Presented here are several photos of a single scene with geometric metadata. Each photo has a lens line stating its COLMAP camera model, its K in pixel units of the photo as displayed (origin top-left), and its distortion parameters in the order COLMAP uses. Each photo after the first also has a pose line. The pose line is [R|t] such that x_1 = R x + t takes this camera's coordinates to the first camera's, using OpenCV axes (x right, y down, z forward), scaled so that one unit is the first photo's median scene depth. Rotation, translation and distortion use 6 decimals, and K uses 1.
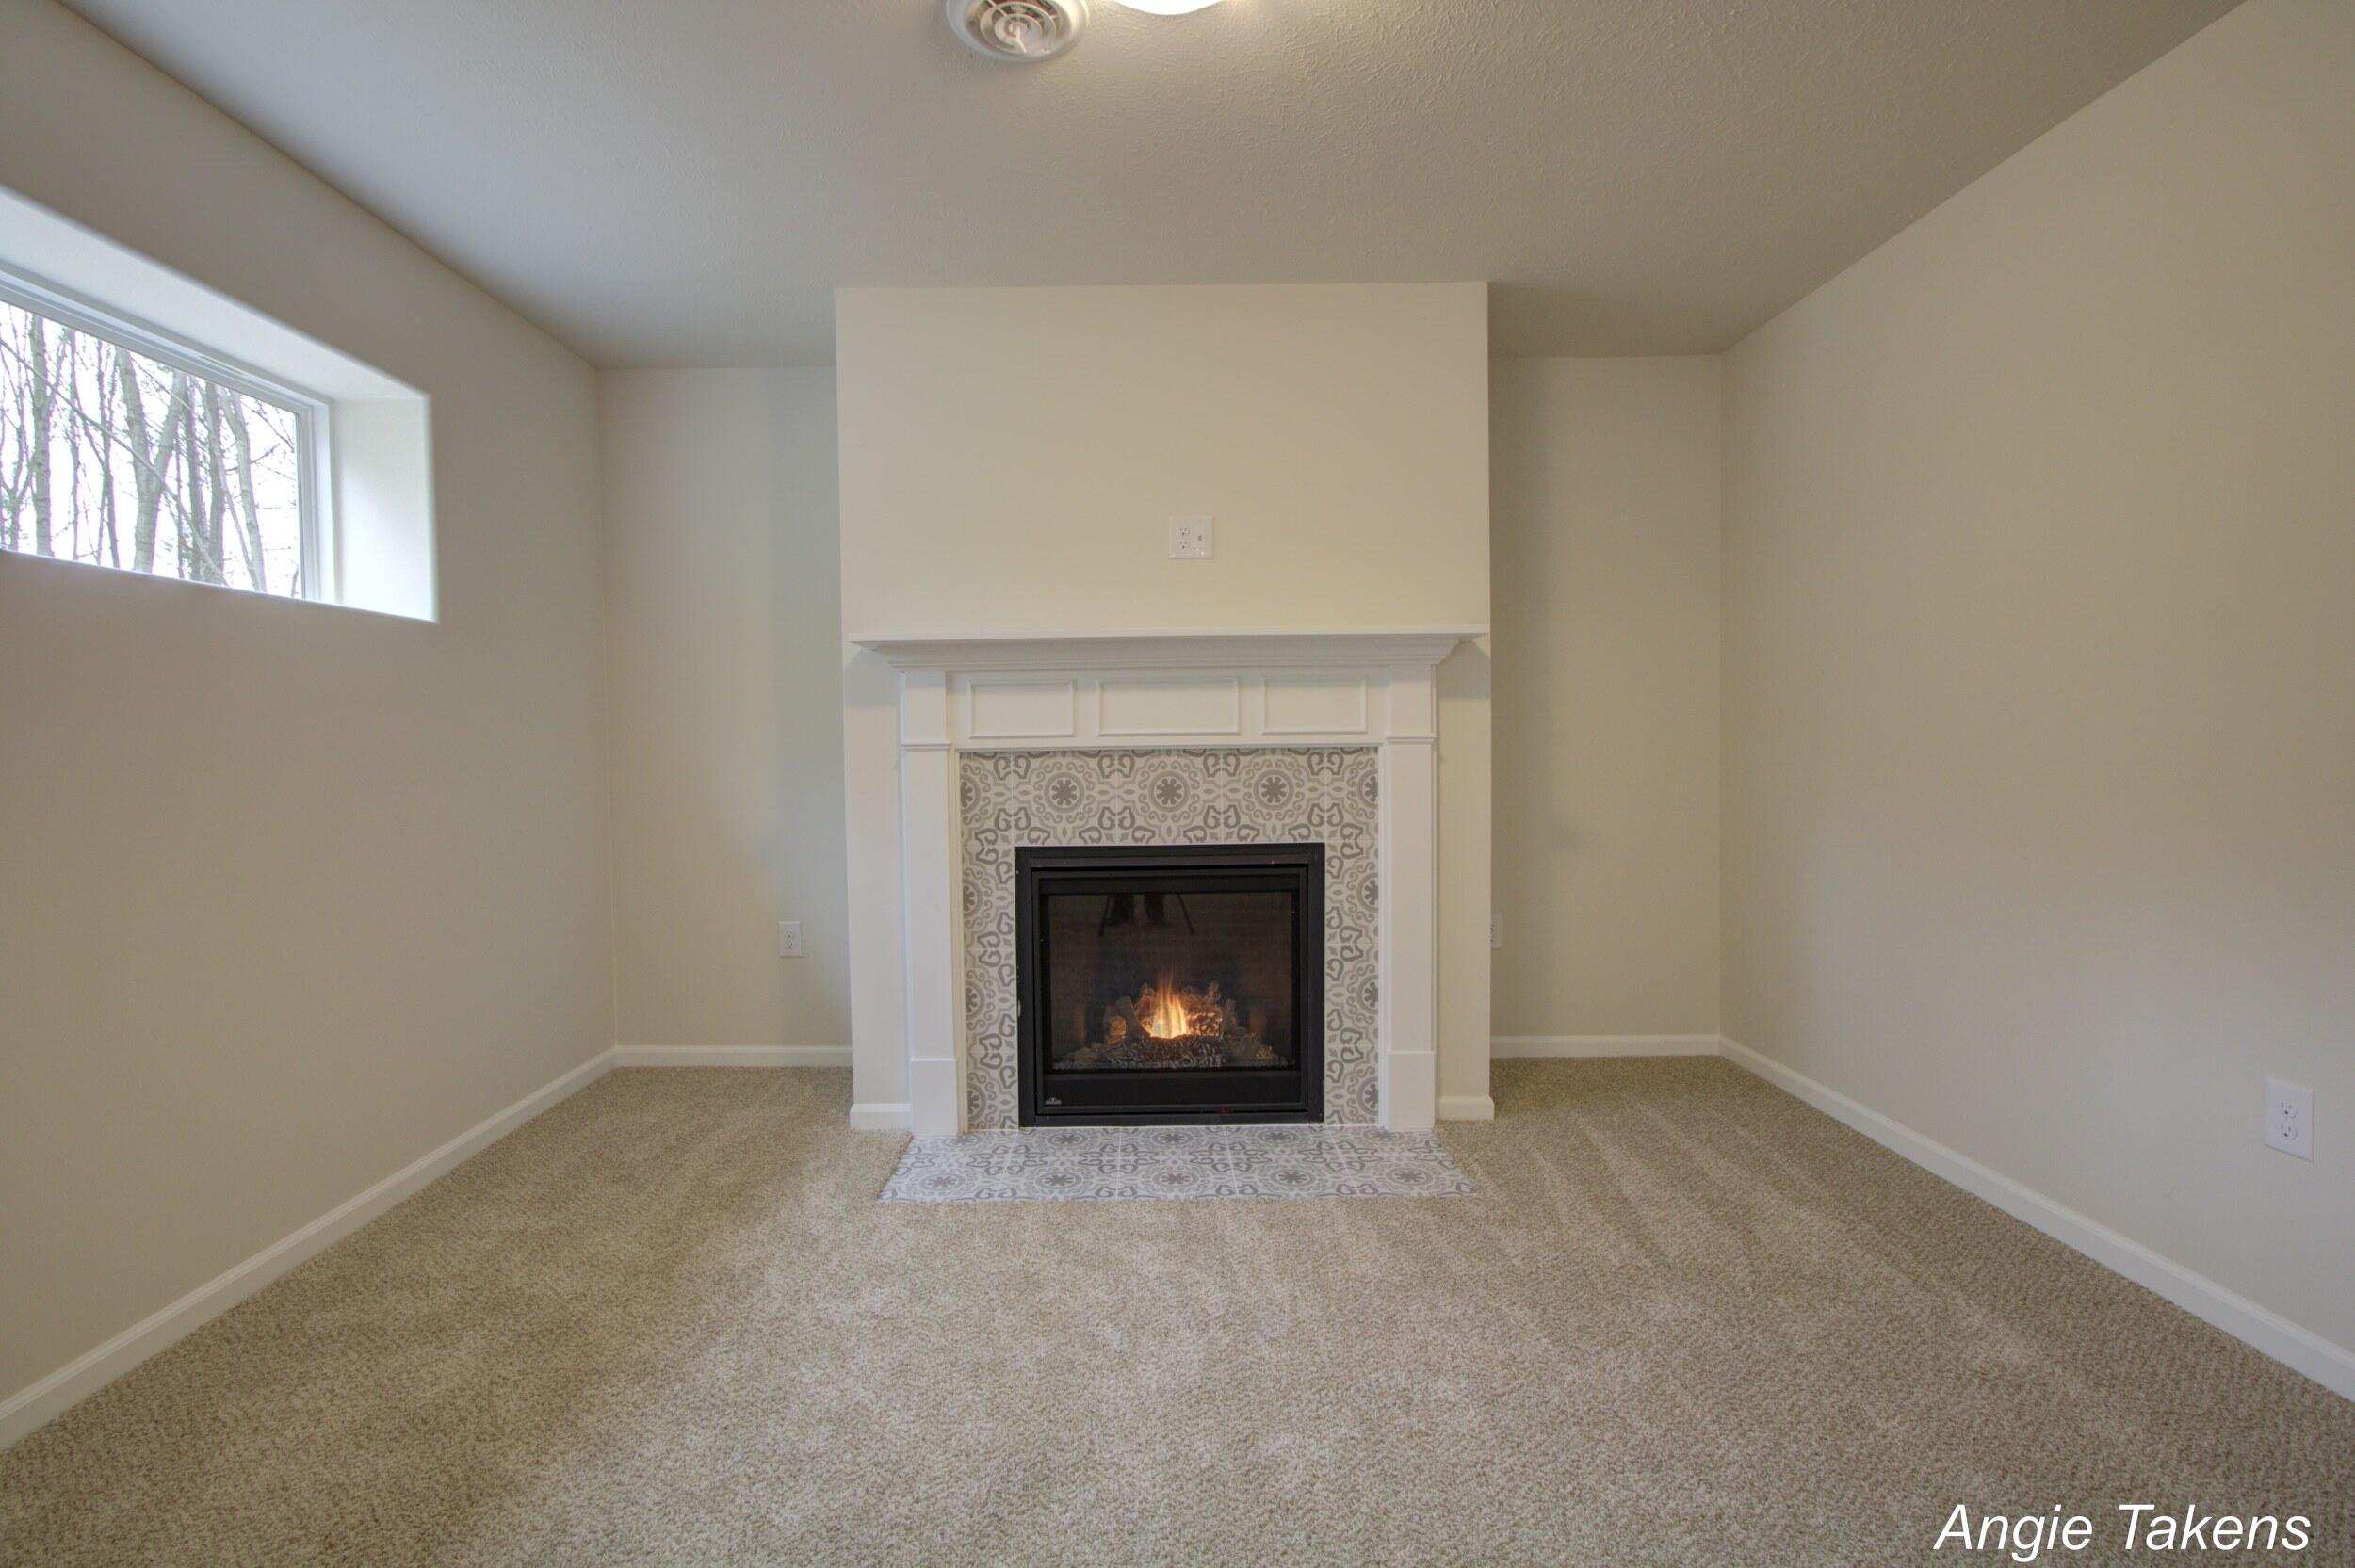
lens RADIAL K [[1071.4, 0, 1177.5], [0, 1071.4, 784.0], [0, 0, 1]] dist [-0.002184, 0.000490]
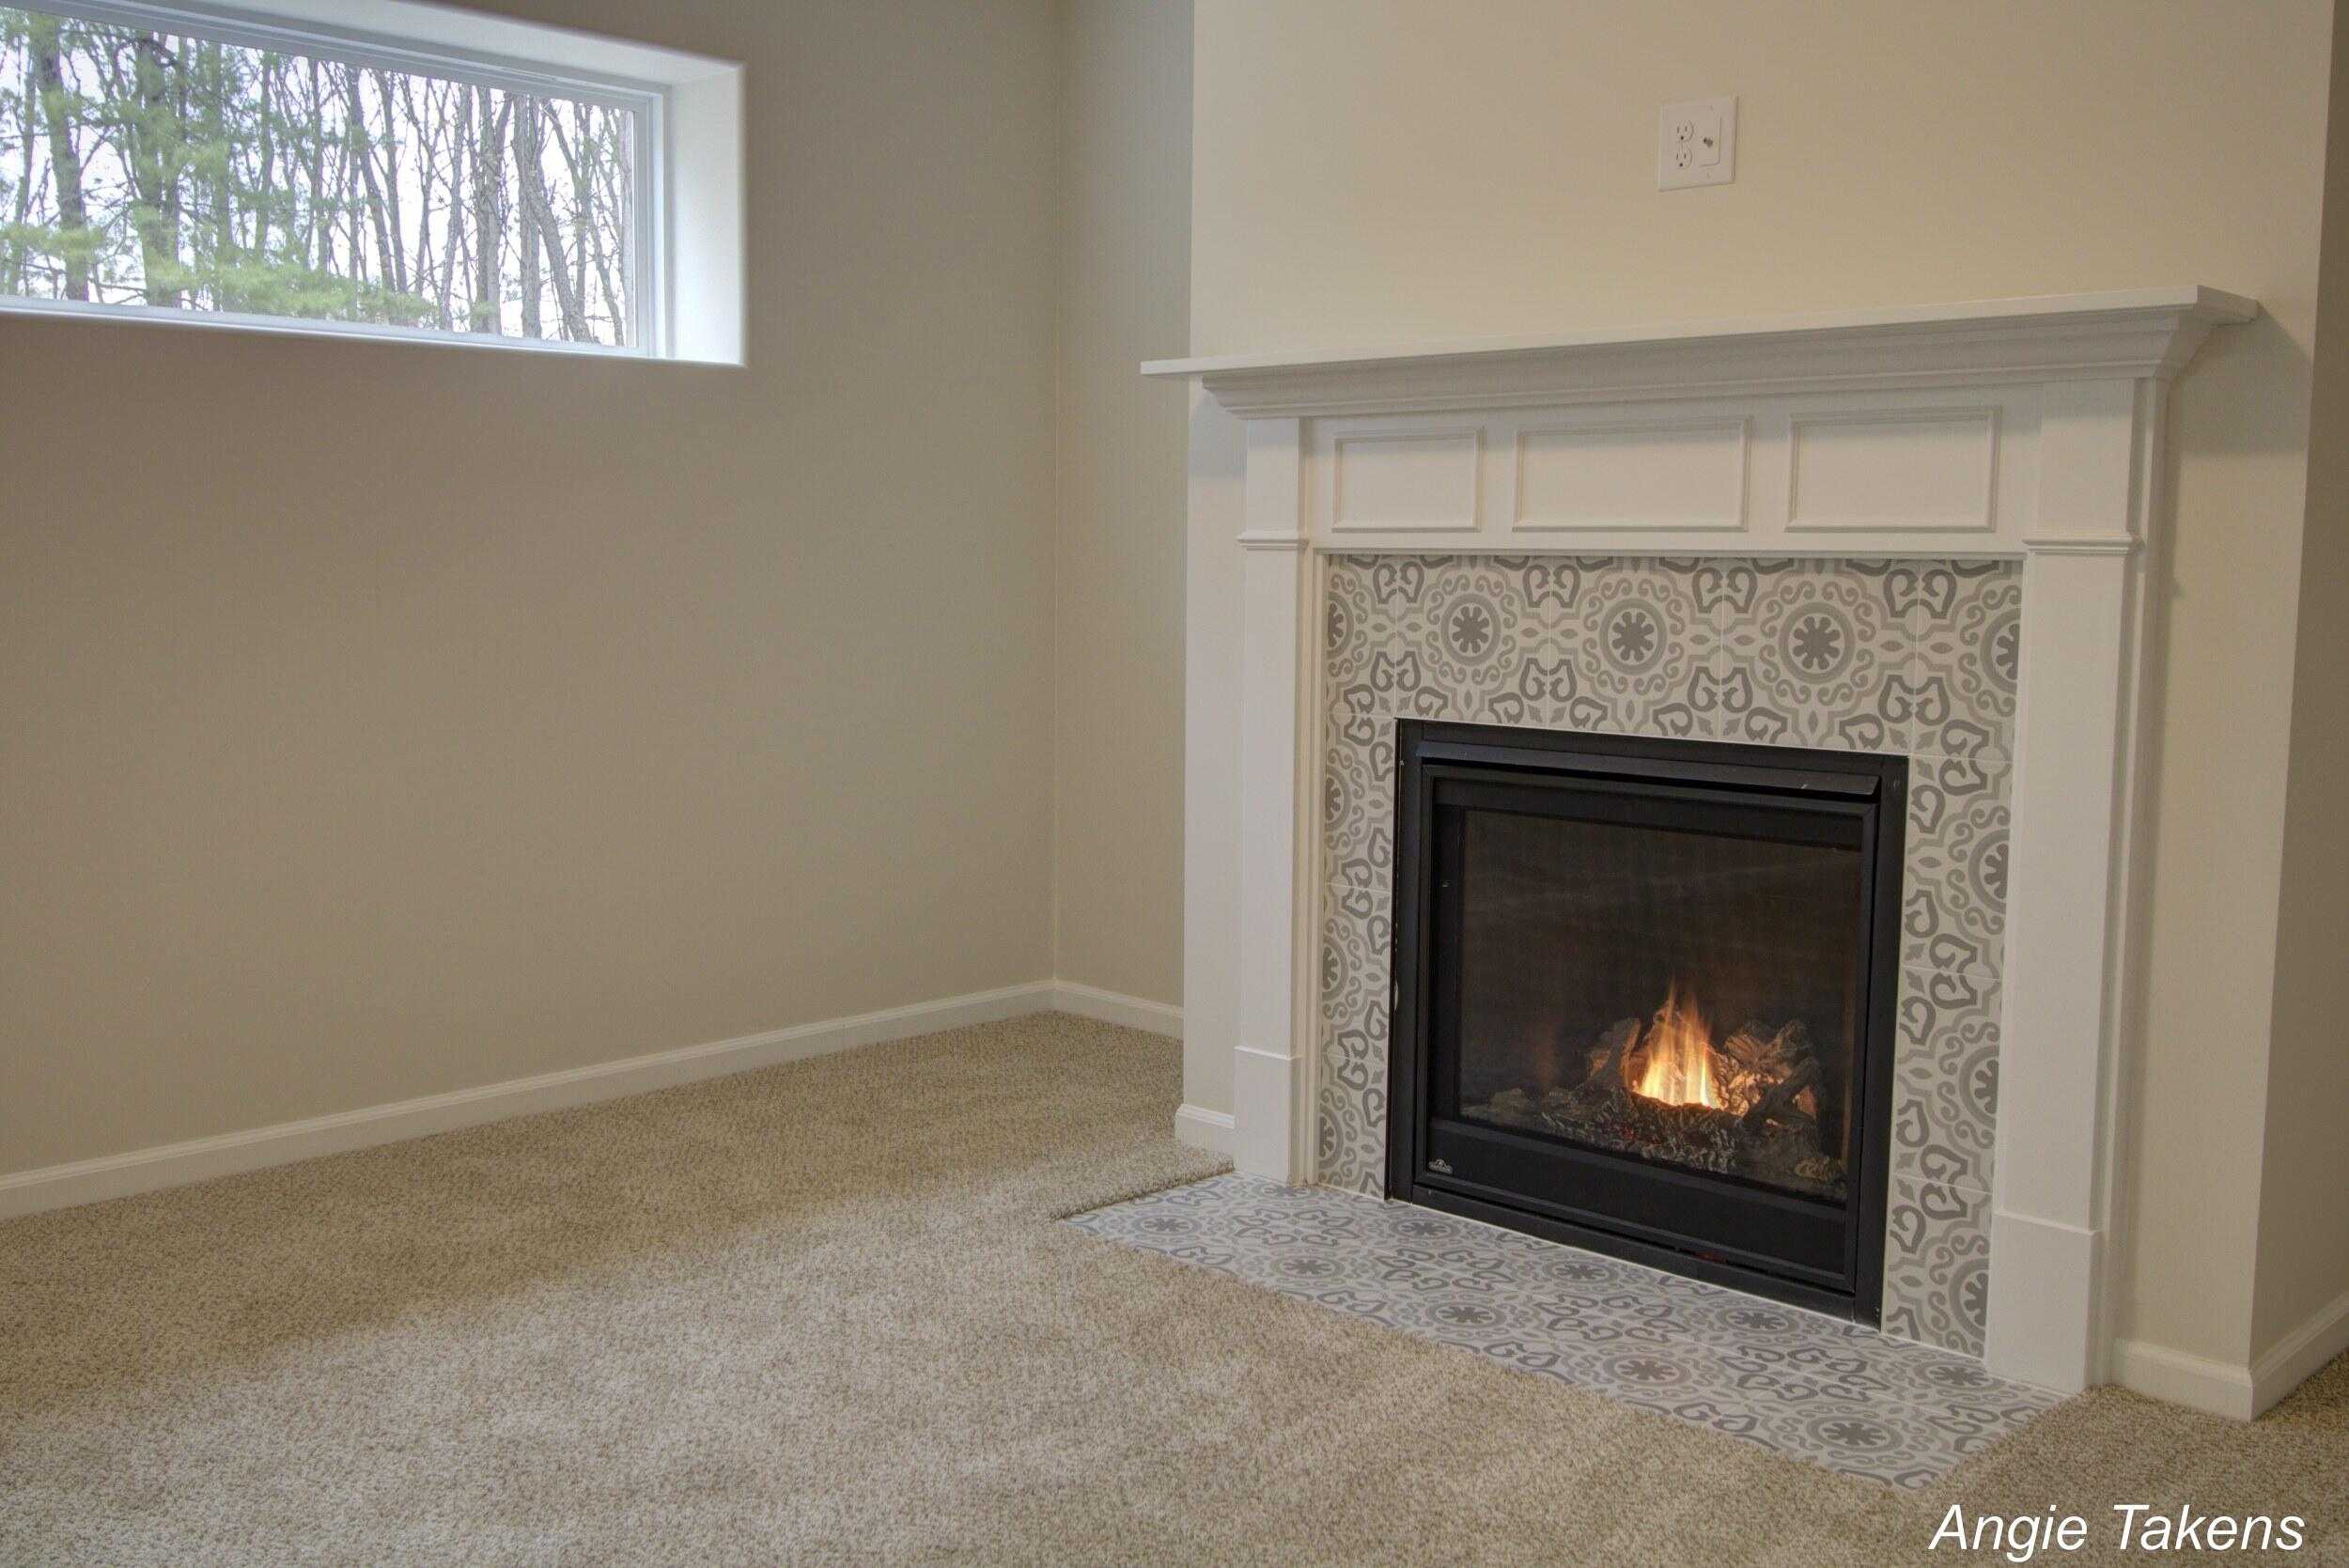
lens RADIAL K [[2275.0, 0, 1173.6], [0, 2275.0, 718.2], [0, 0, 1]] dist [0.016478, 0.005407]
pose [[0.710300, 0.071013, -0.700308, 0.626881], [-0.043059, 0.997418, 0.057468, -0.007585], [0.702581, -0.010665, 0.711524, 0.033209]]
